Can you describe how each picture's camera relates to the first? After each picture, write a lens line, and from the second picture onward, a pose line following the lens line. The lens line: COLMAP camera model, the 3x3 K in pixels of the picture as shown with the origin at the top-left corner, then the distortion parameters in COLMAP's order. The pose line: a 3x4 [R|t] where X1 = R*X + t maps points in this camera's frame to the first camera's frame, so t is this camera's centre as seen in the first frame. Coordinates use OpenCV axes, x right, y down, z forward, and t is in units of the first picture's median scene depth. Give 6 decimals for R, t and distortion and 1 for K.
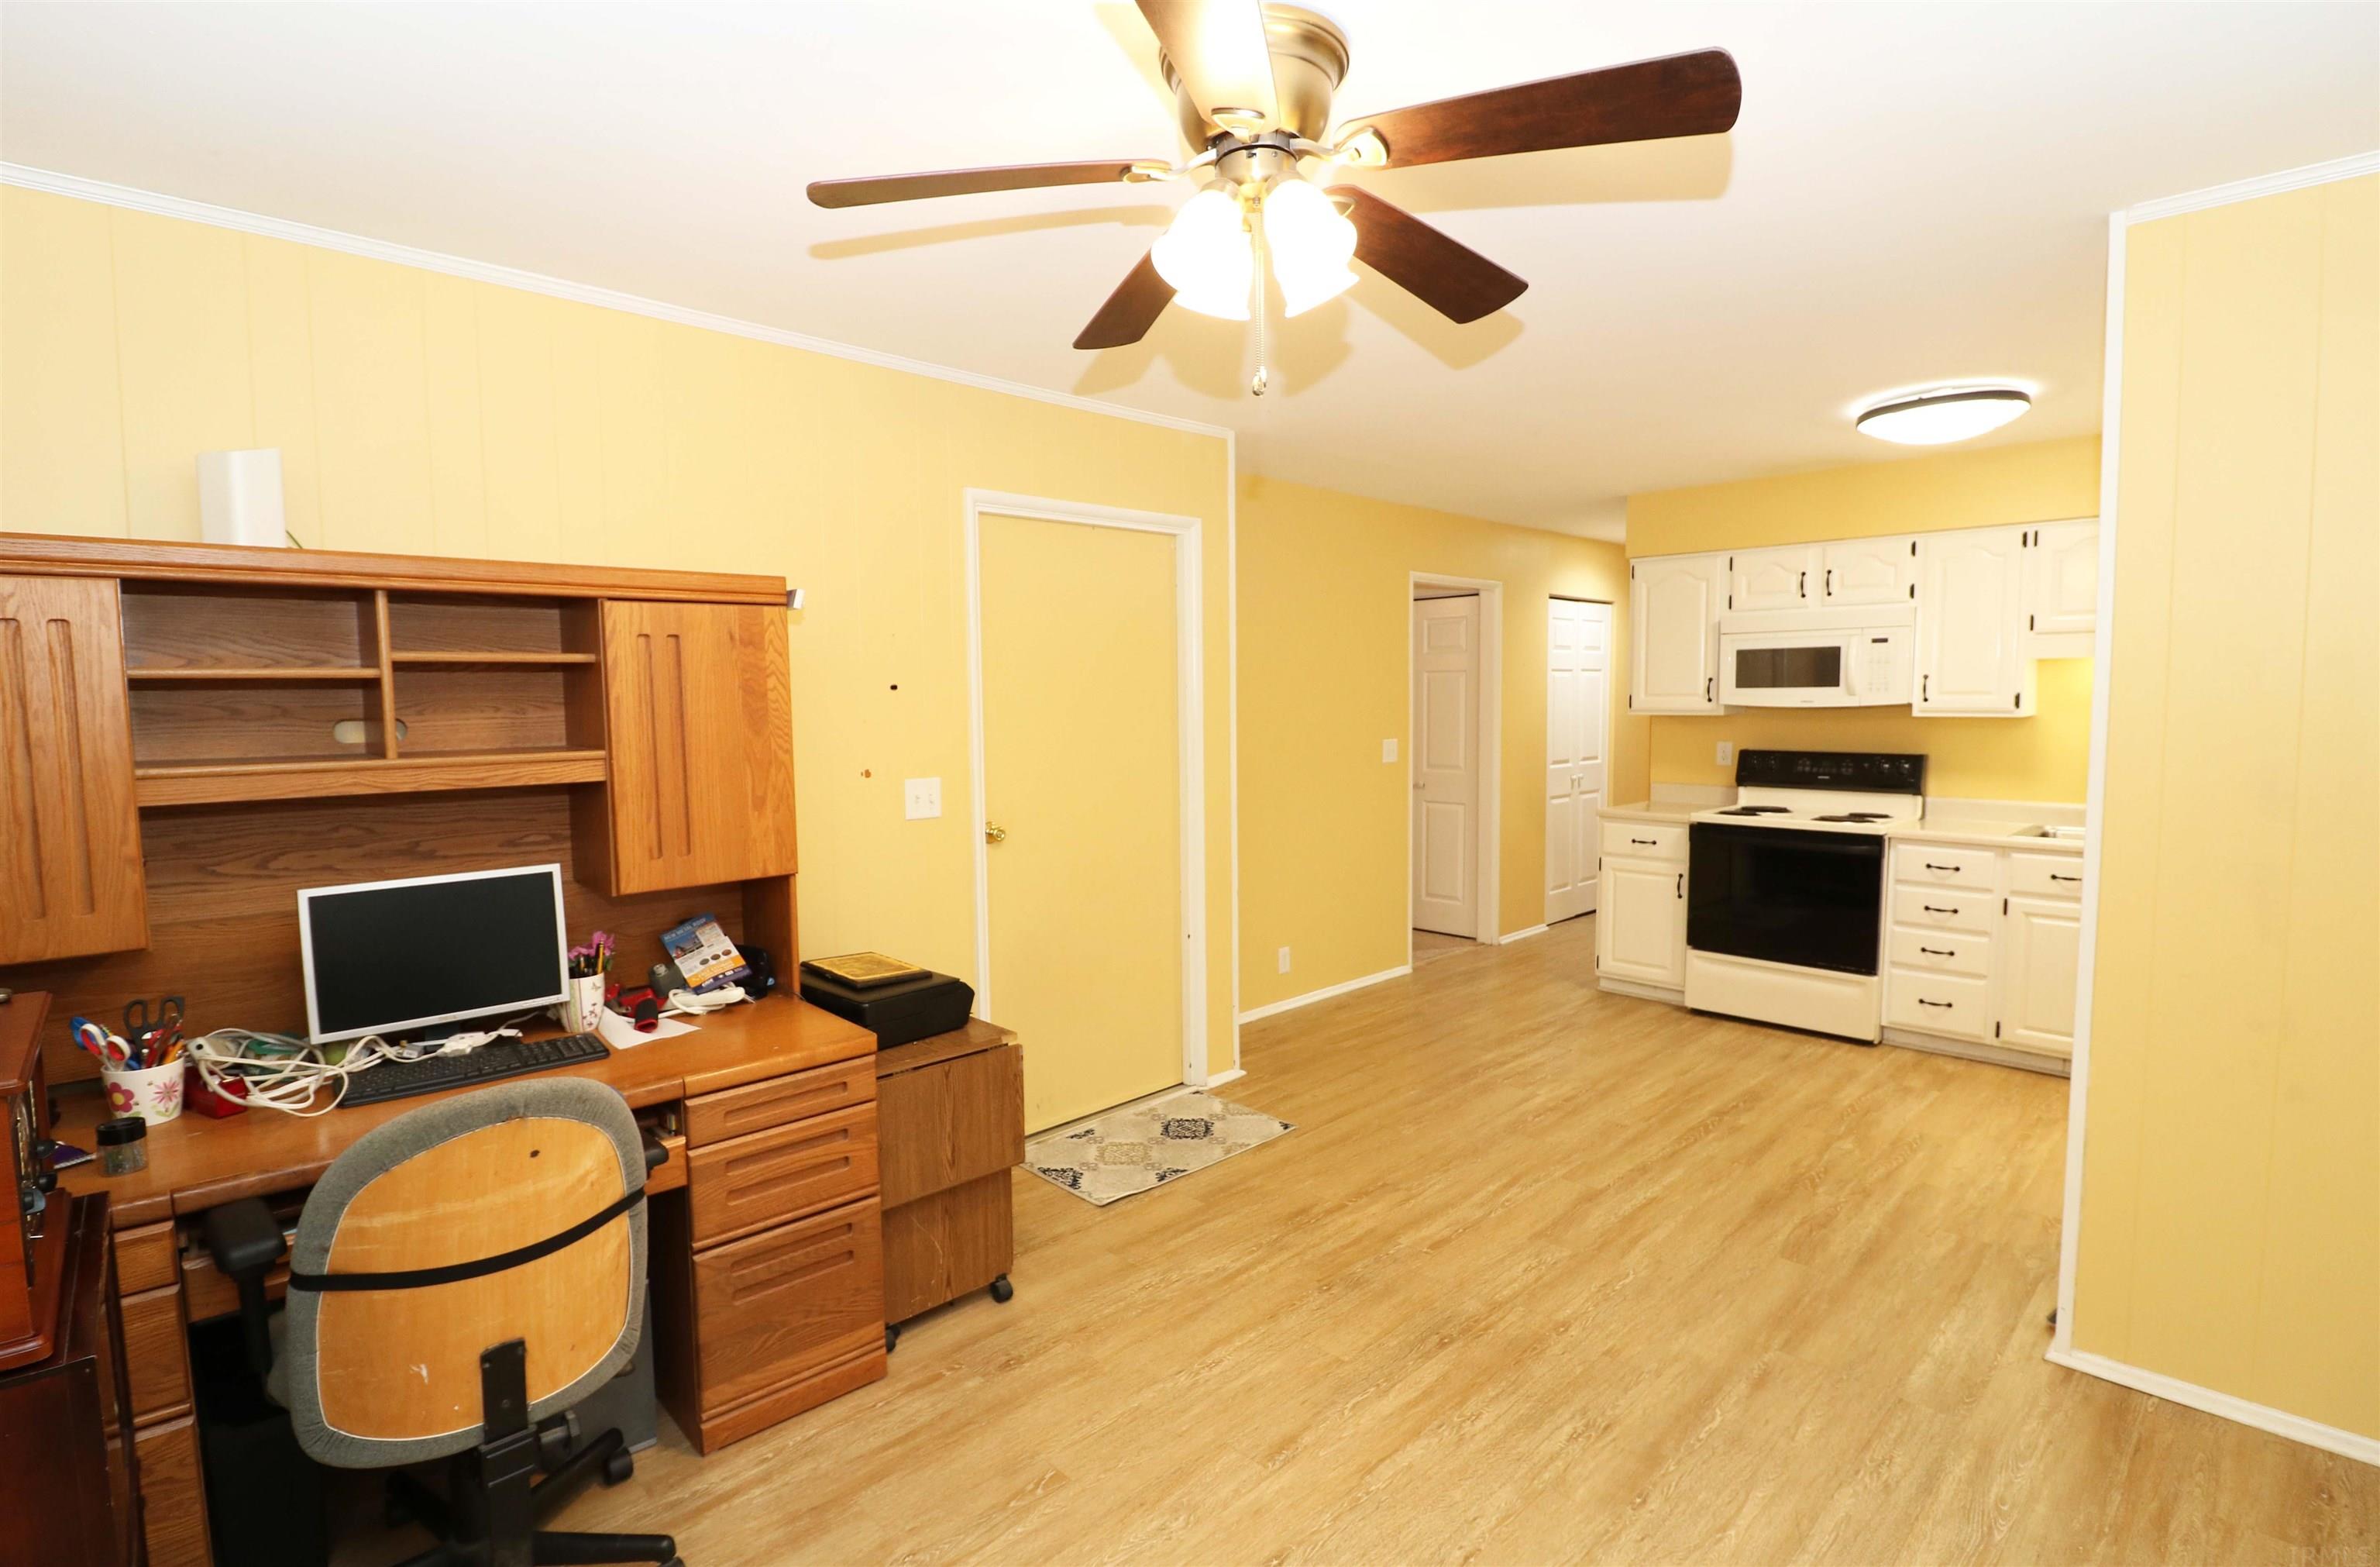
lens RADIAL K [[1181.4, 0, 1179.1], [0, 1181.4, 792.7], [0, 0, 1]] dist [0.001216, -0.000119]
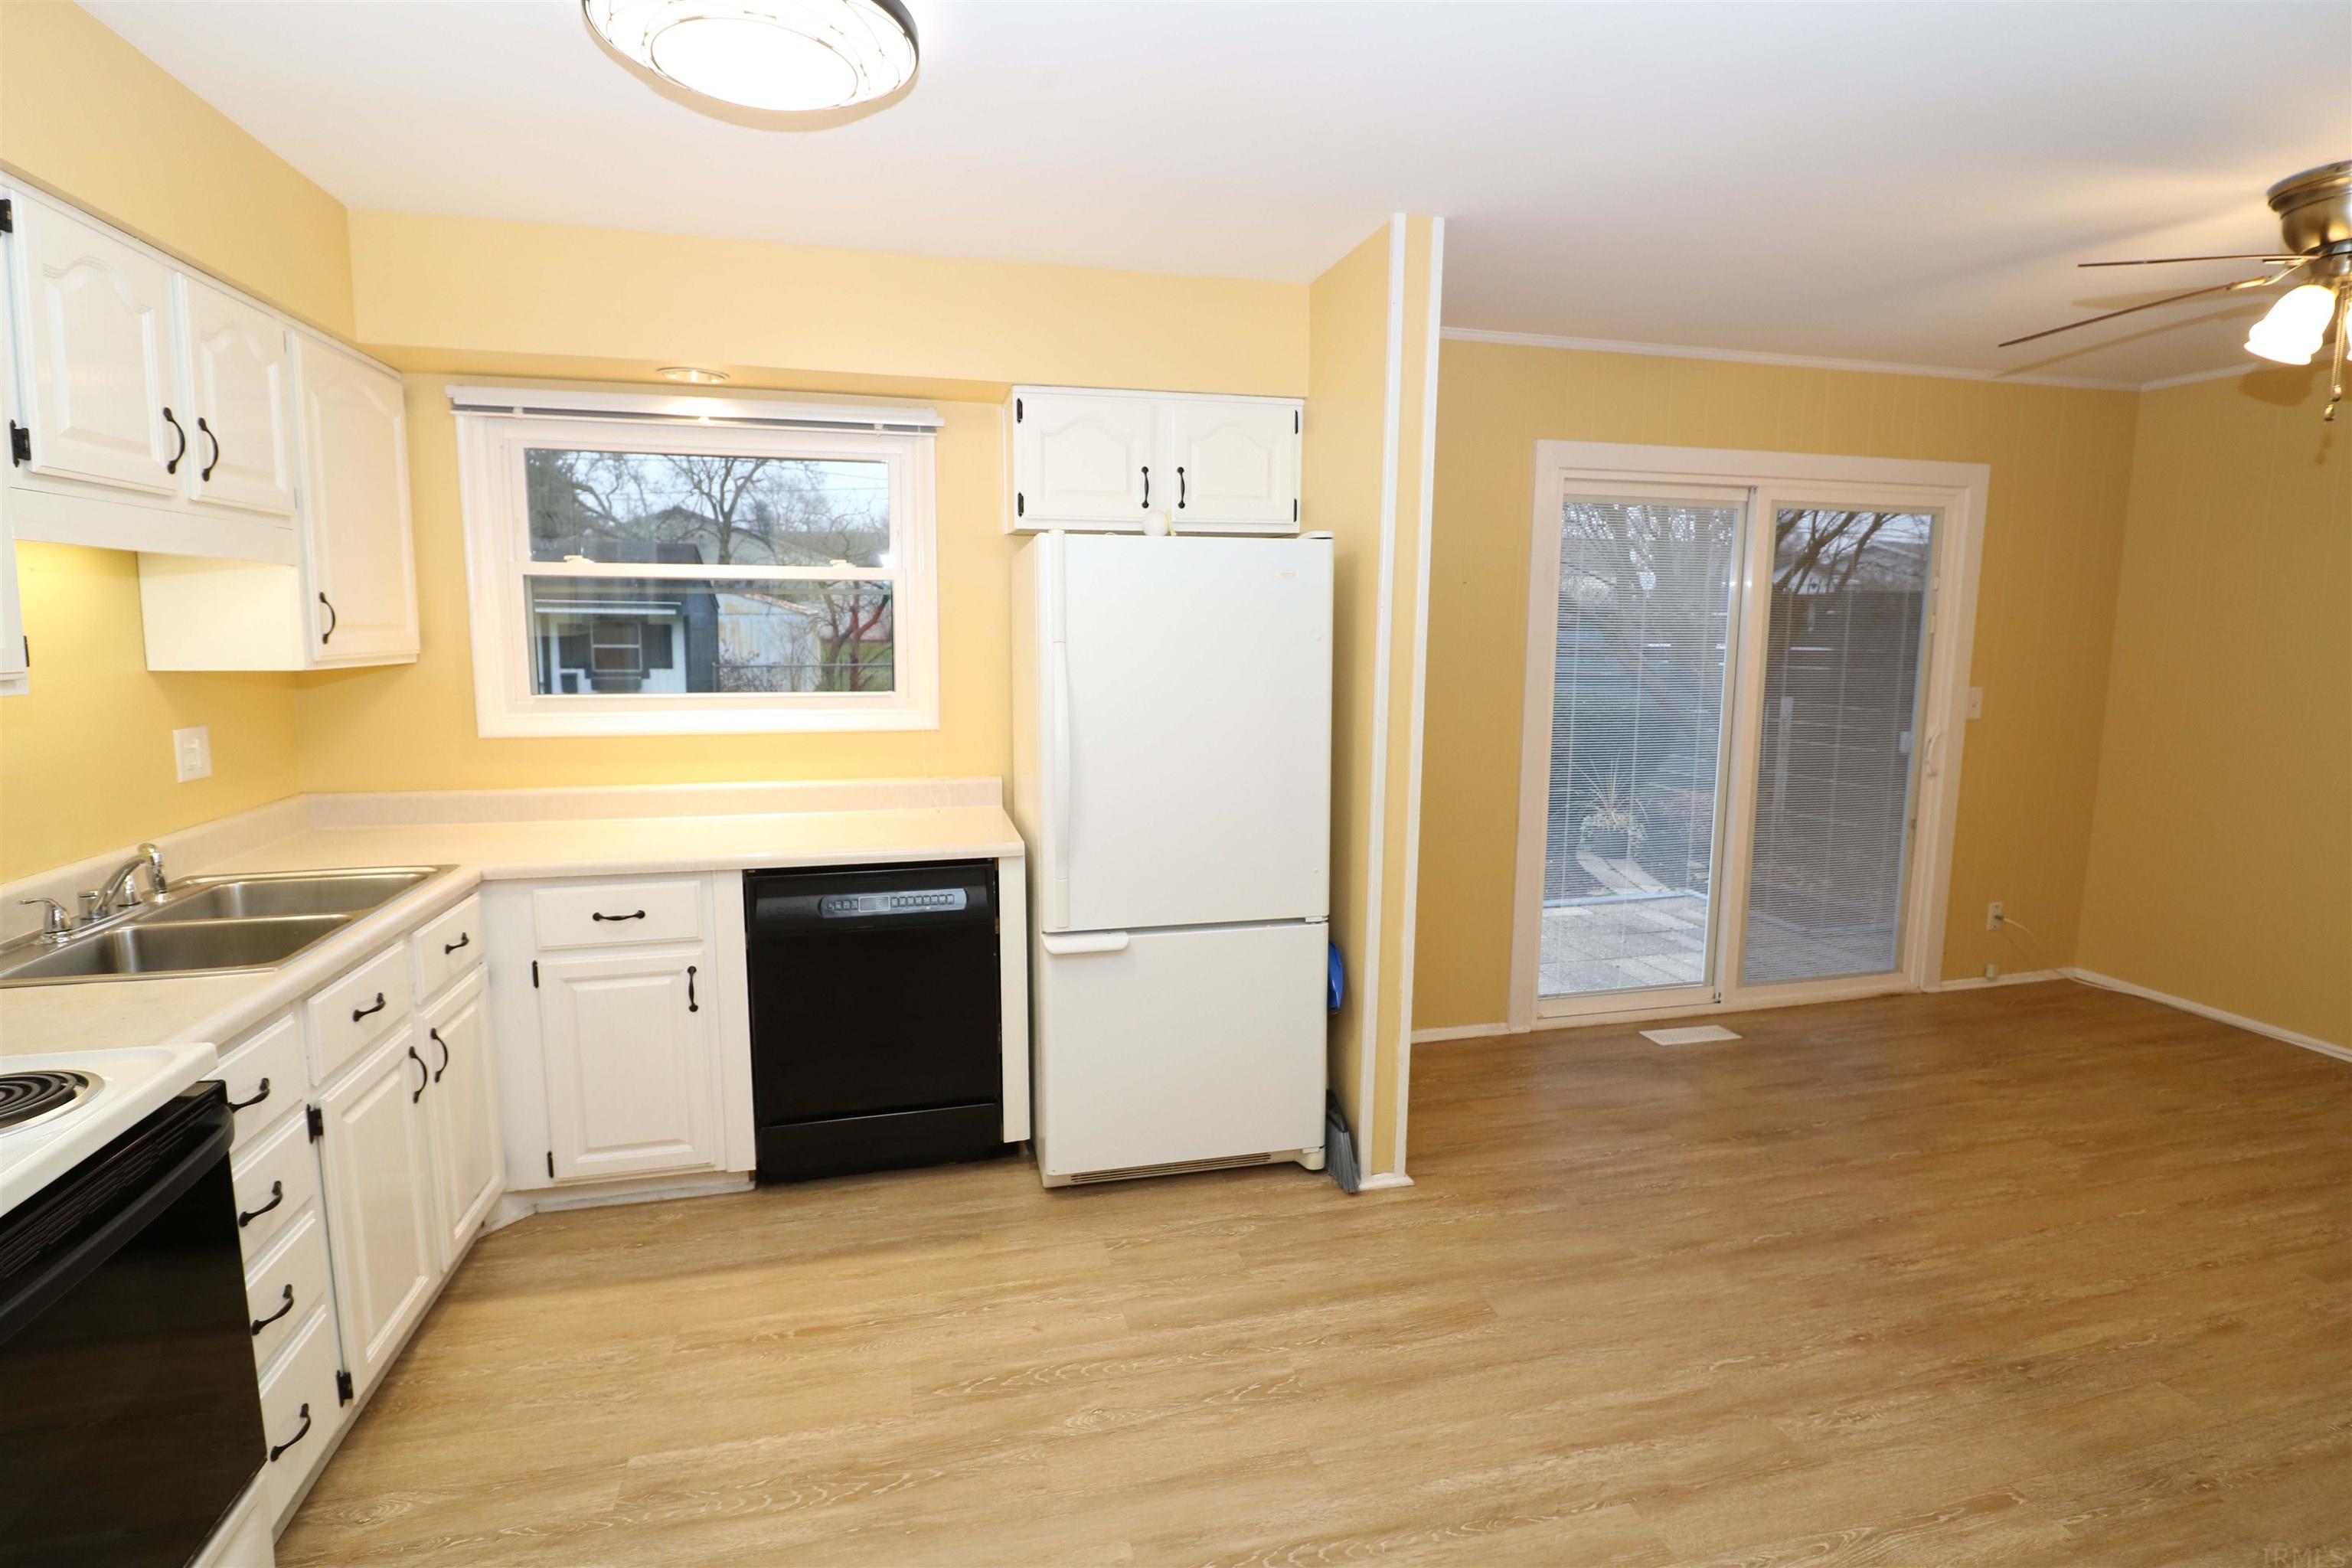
lens RADIAL K [[1105.8, 0, 1184.5], [0, 1105.8, 768.0], [0, 0, 1]] dist [0.000586, -0.014948]
pose [[-0.860795, -0.066037, 0.504649, 0.224437], [0.040959, 0.979342, 0.198020, -0.096436], [-0.507300, 0.191124, -0.840308, 1.130998]]
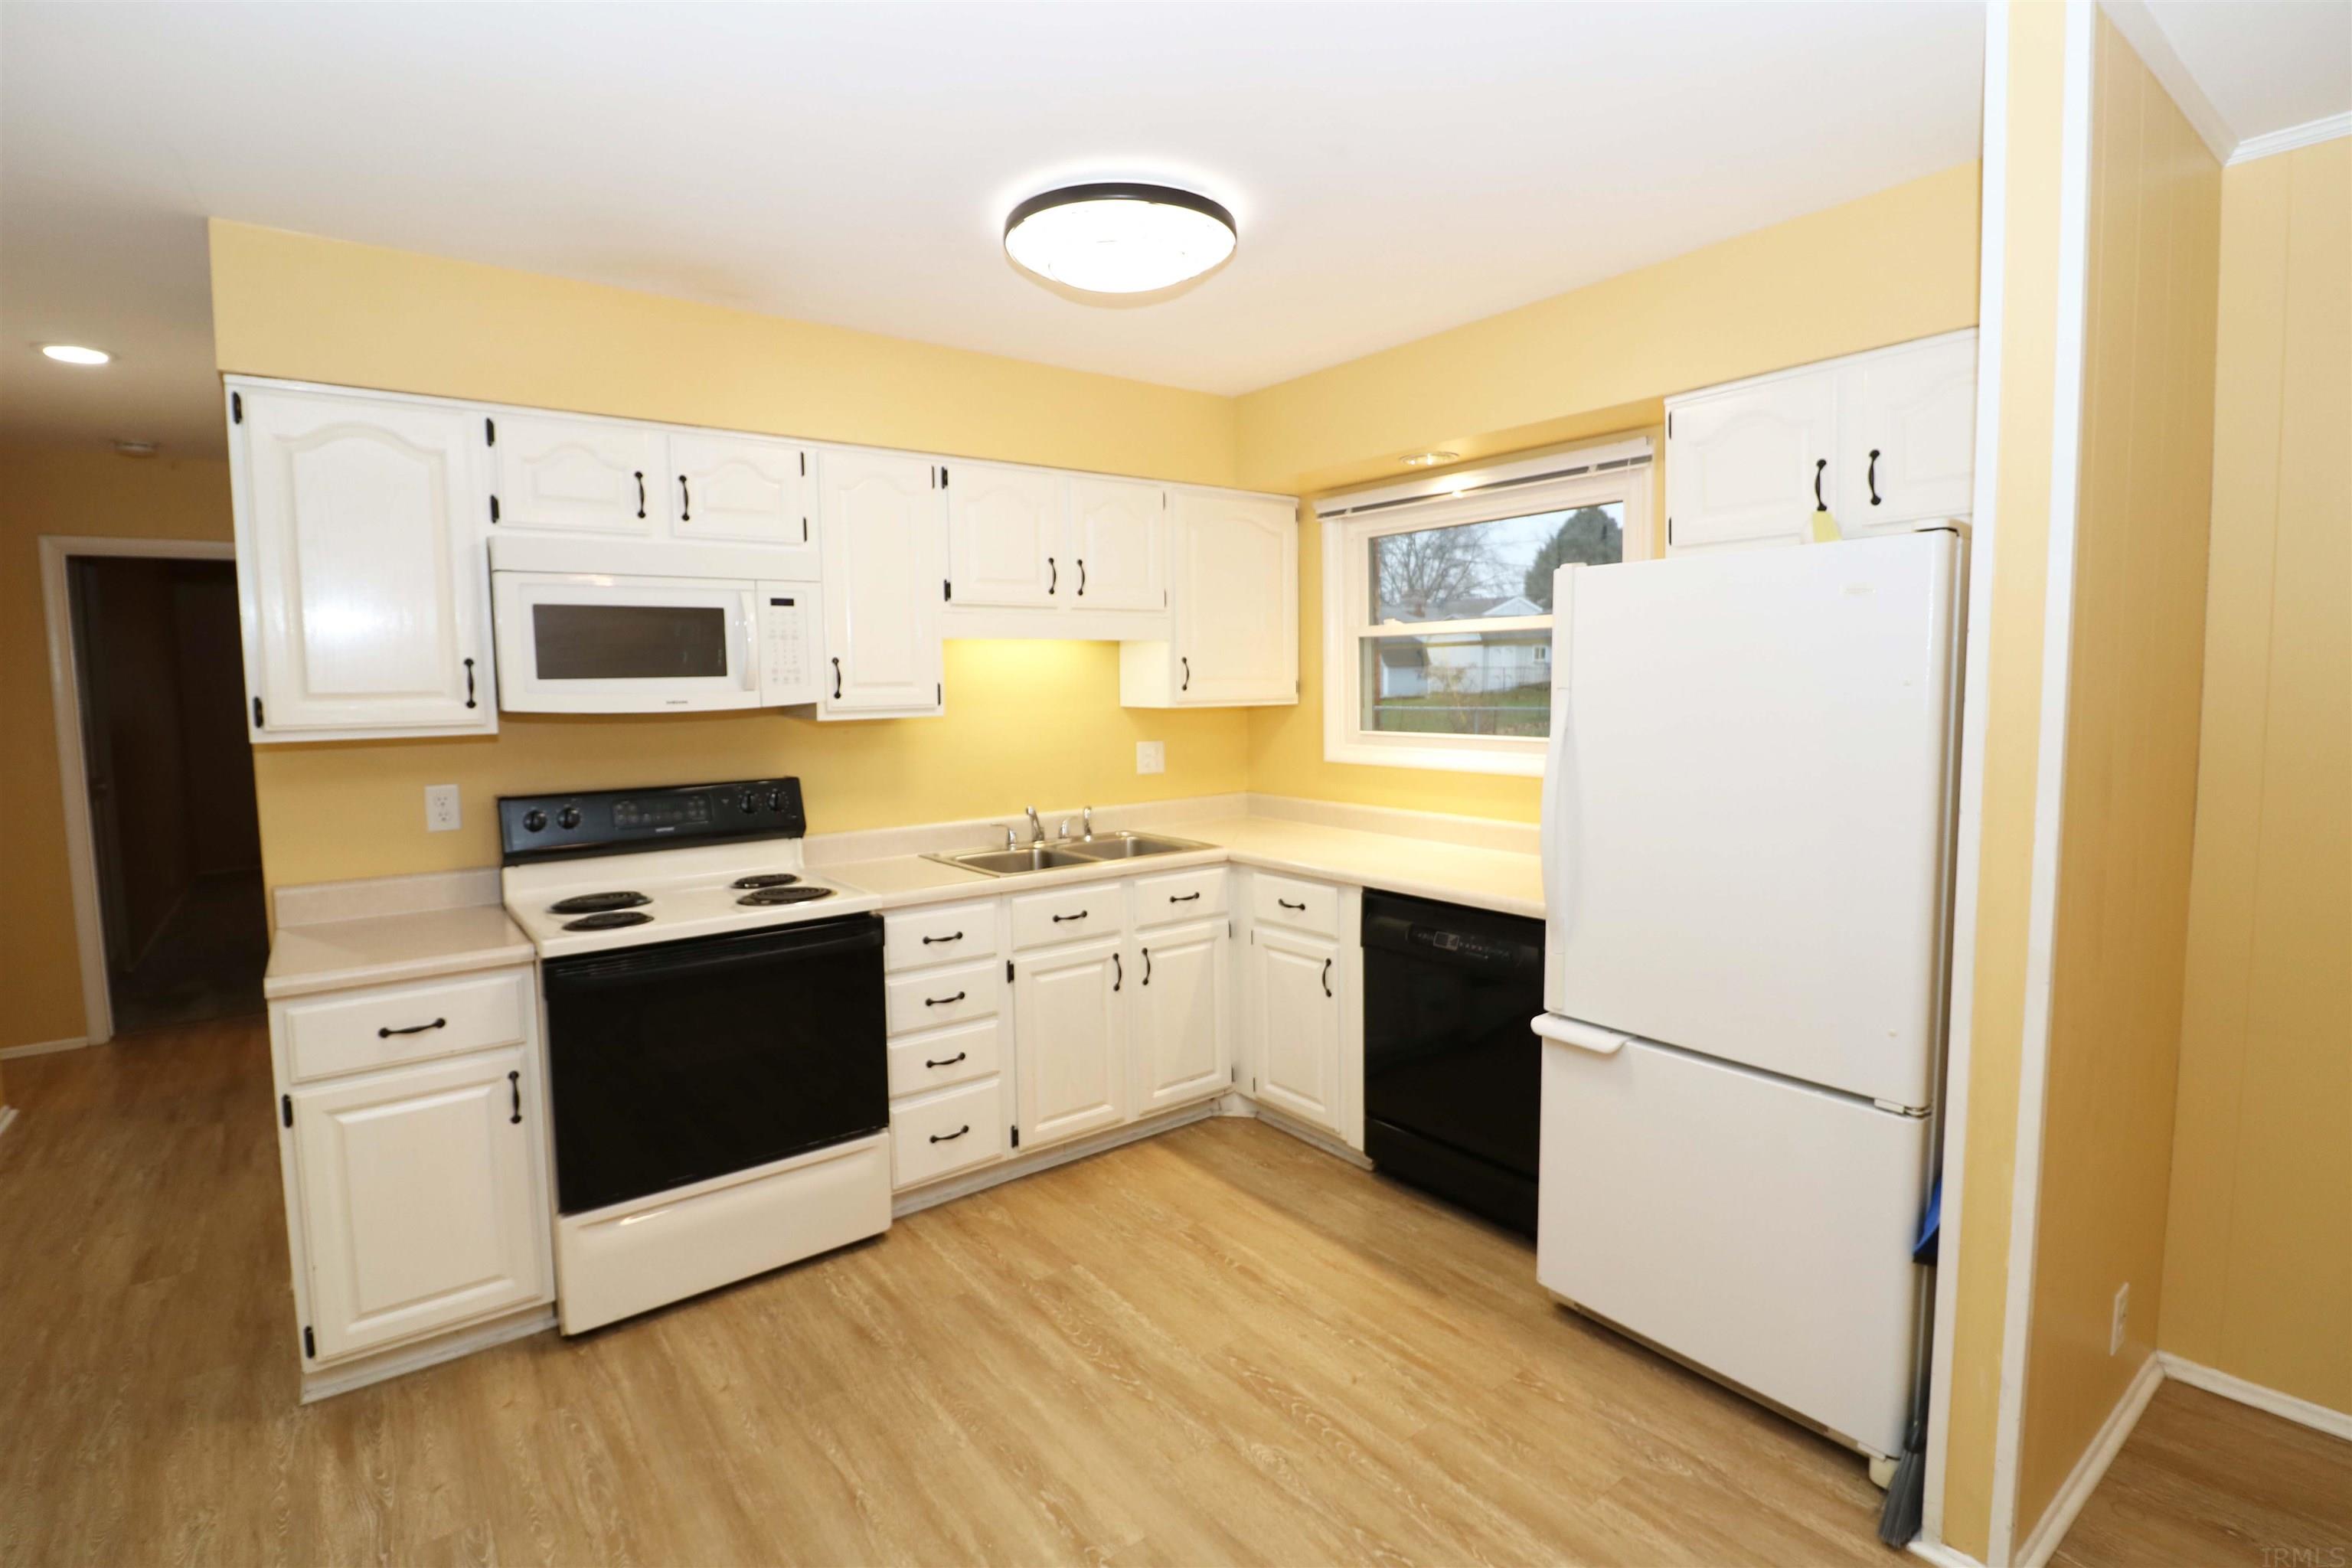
lens RADIAL K [[1105.8, 0, 1184.5], [0, 1105.8, 768.0], [0, 0, 1]] dist [0.000586, -0.014948]
pose [[0.127758, -0.077356, 0.988784, 0.038369], [0.098478, 0.993017, 0.064963, -0.063105], [-0.986904, 0.089074, 0.134484, 0.774130]]
